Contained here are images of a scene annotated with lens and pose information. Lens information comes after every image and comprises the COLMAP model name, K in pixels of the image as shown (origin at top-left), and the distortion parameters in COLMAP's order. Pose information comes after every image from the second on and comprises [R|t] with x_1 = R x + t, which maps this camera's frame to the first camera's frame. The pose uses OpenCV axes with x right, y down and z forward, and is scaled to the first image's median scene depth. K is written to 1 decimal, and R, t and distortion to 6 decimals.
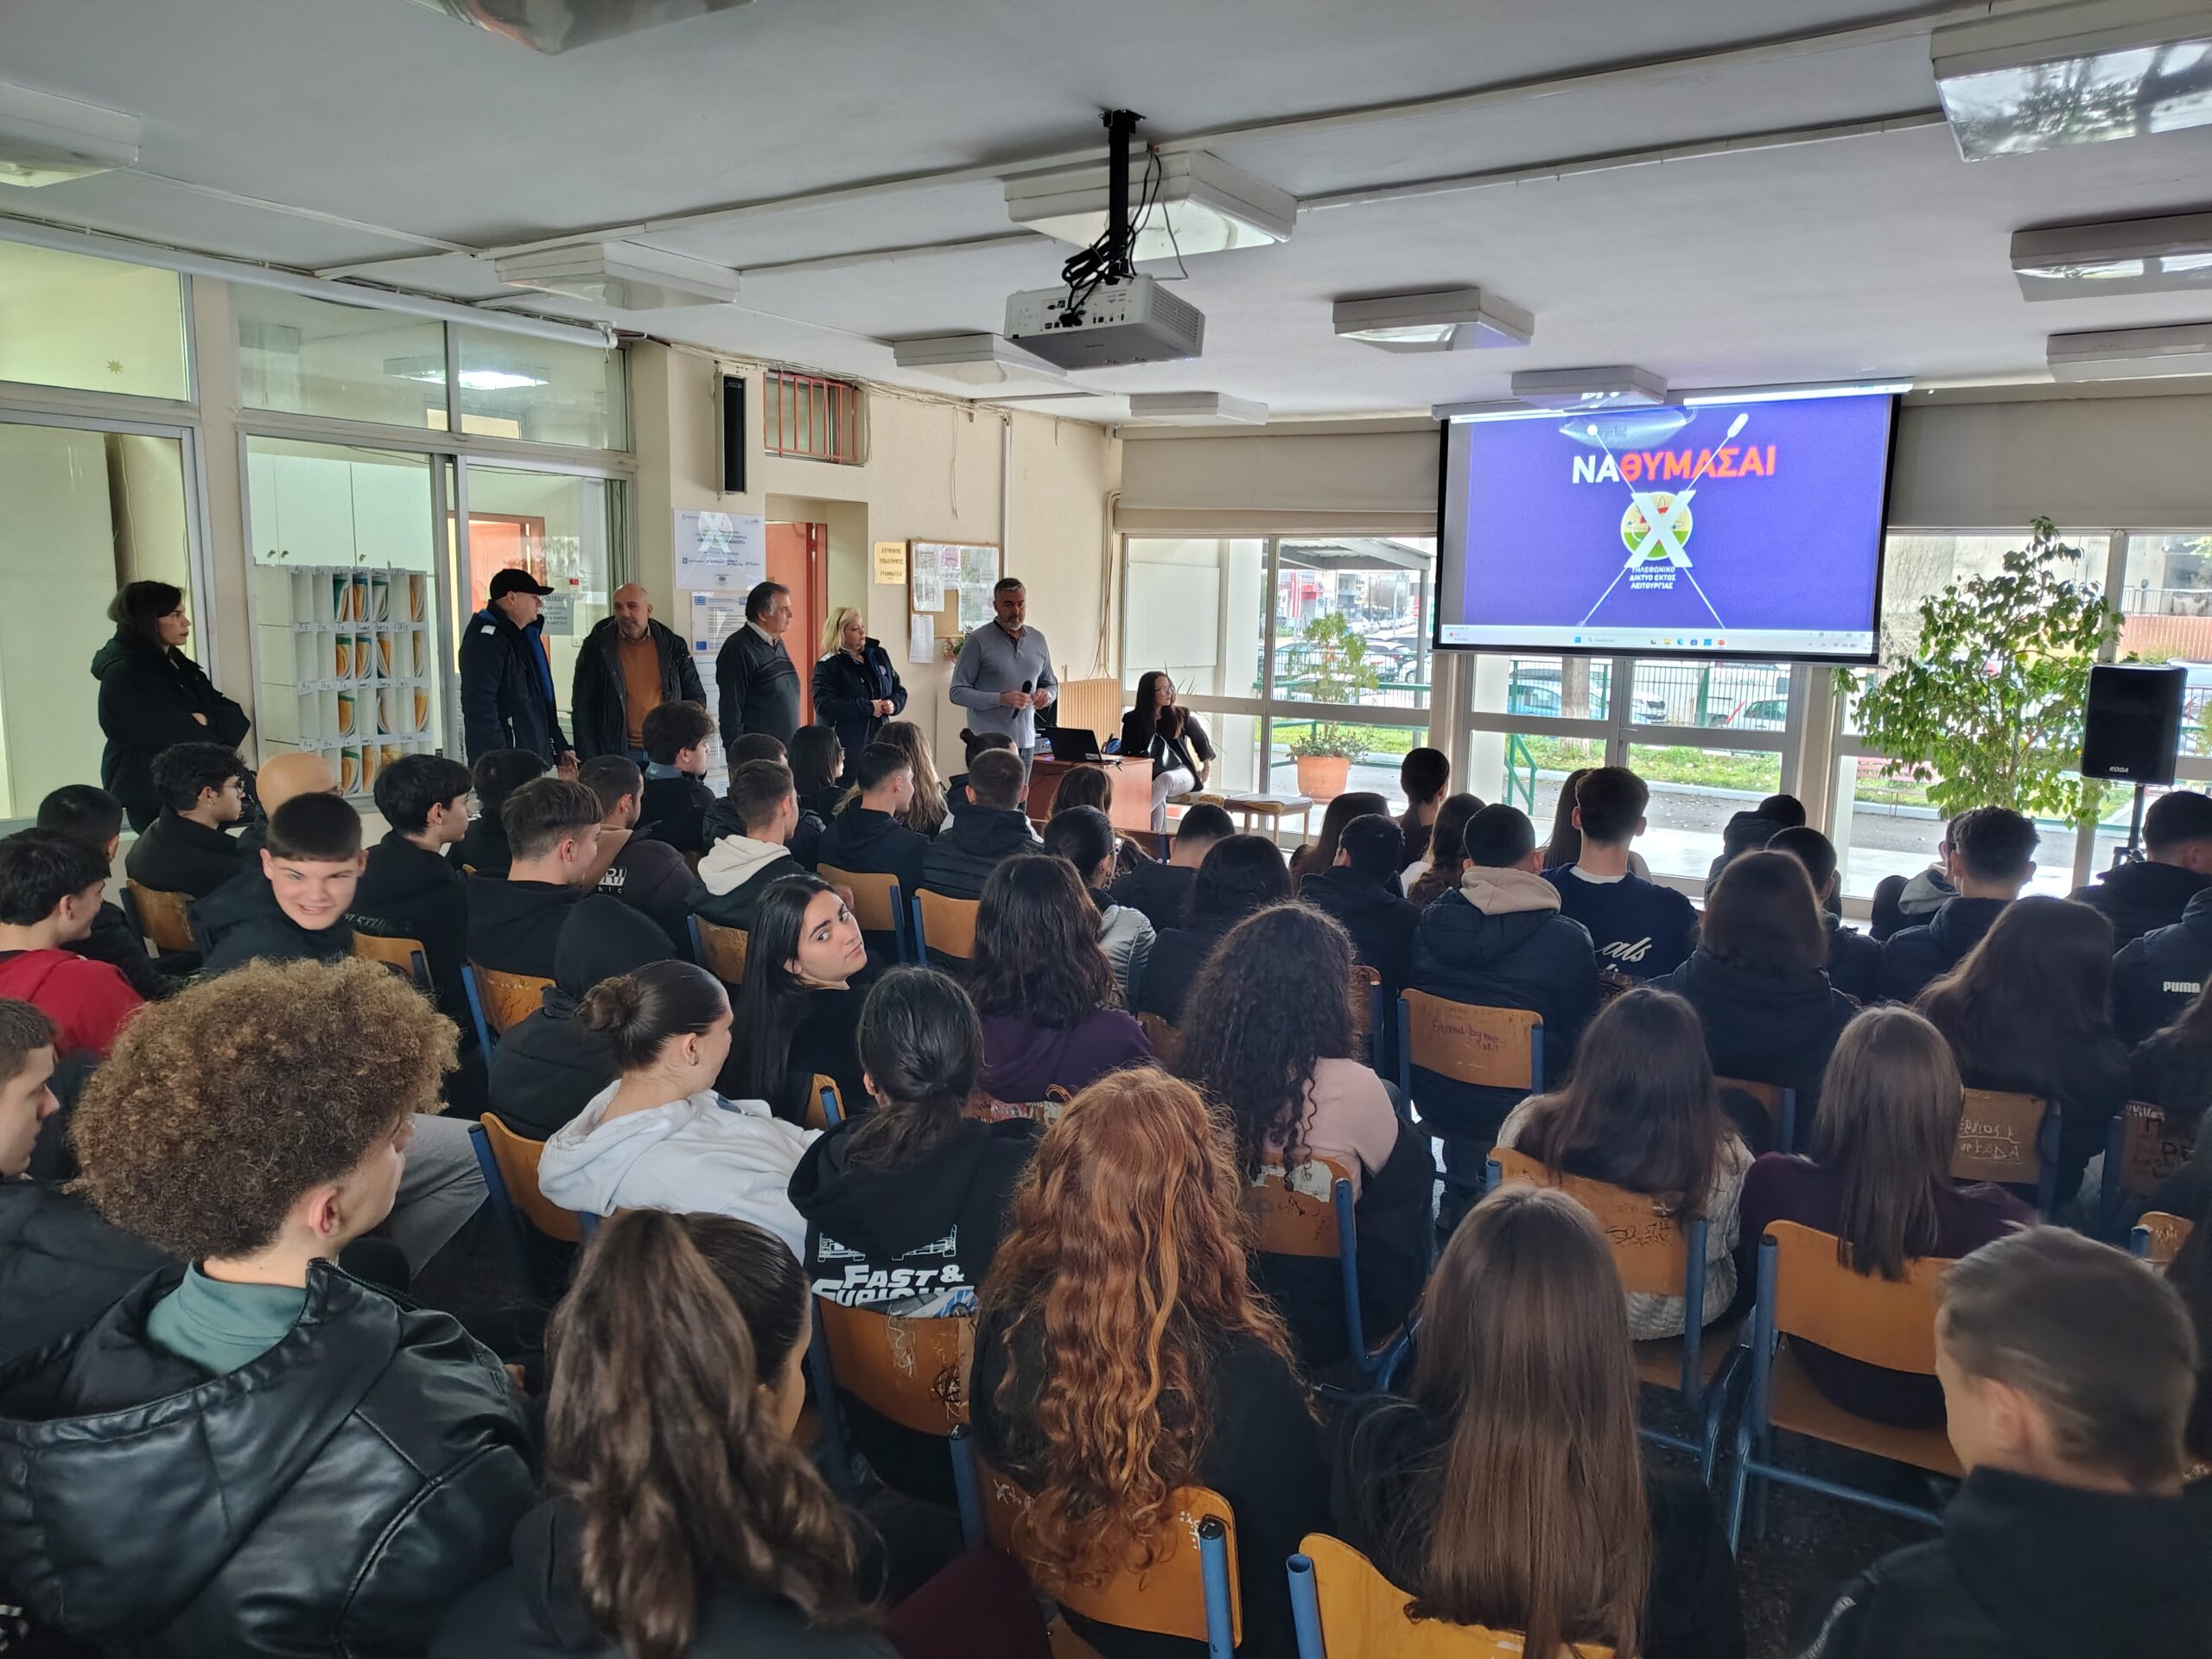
lens RADIAL K [[1526.3, 0, 1110.4], [0, 1526.3, 840.9], [0, 0, 1]] dist [0.013857, -0.008690]
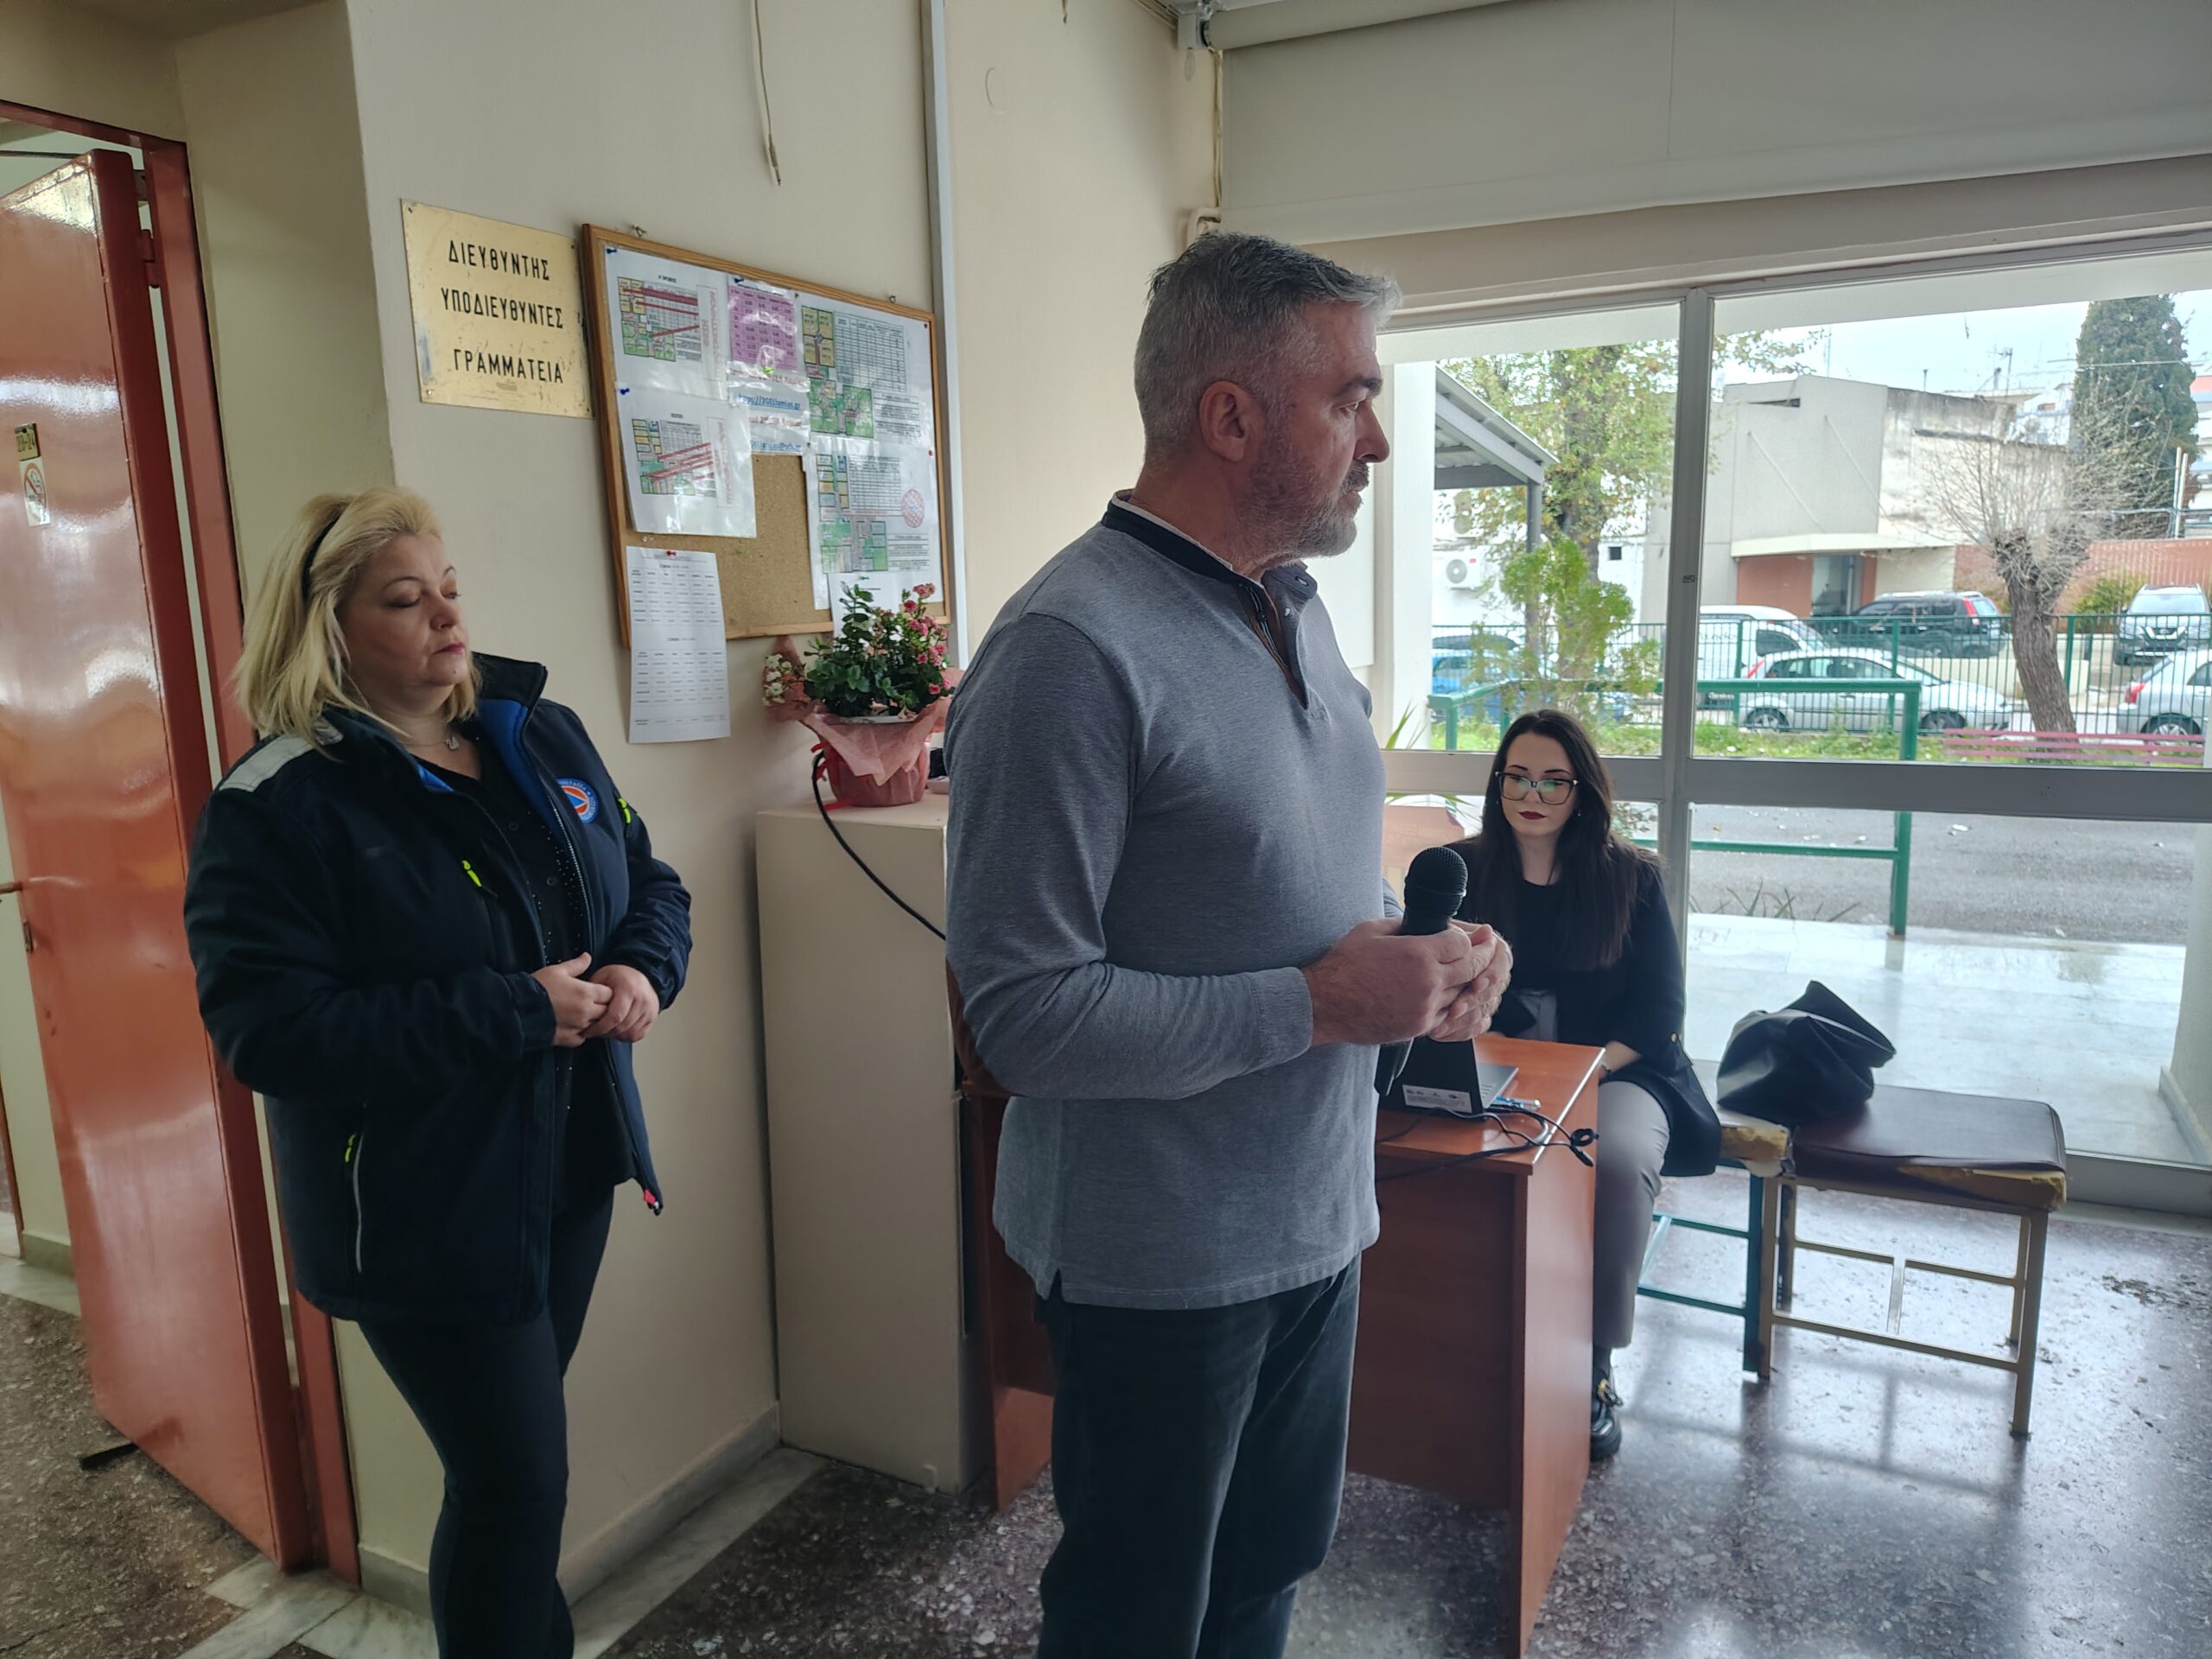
lens RADIAL K [[1522.1, 0, 1135.3], [0, 1522.1, 844.6], [0, 0, 1]] dist [0.019830, -0.016872]
pose [[0.988553, -0.070834, 0.133210, -0.085486], [0.068710, 0.997426, 0.020479, -0.100641], [-0.134318, -0.011092, 0.990876, 0.749922]]
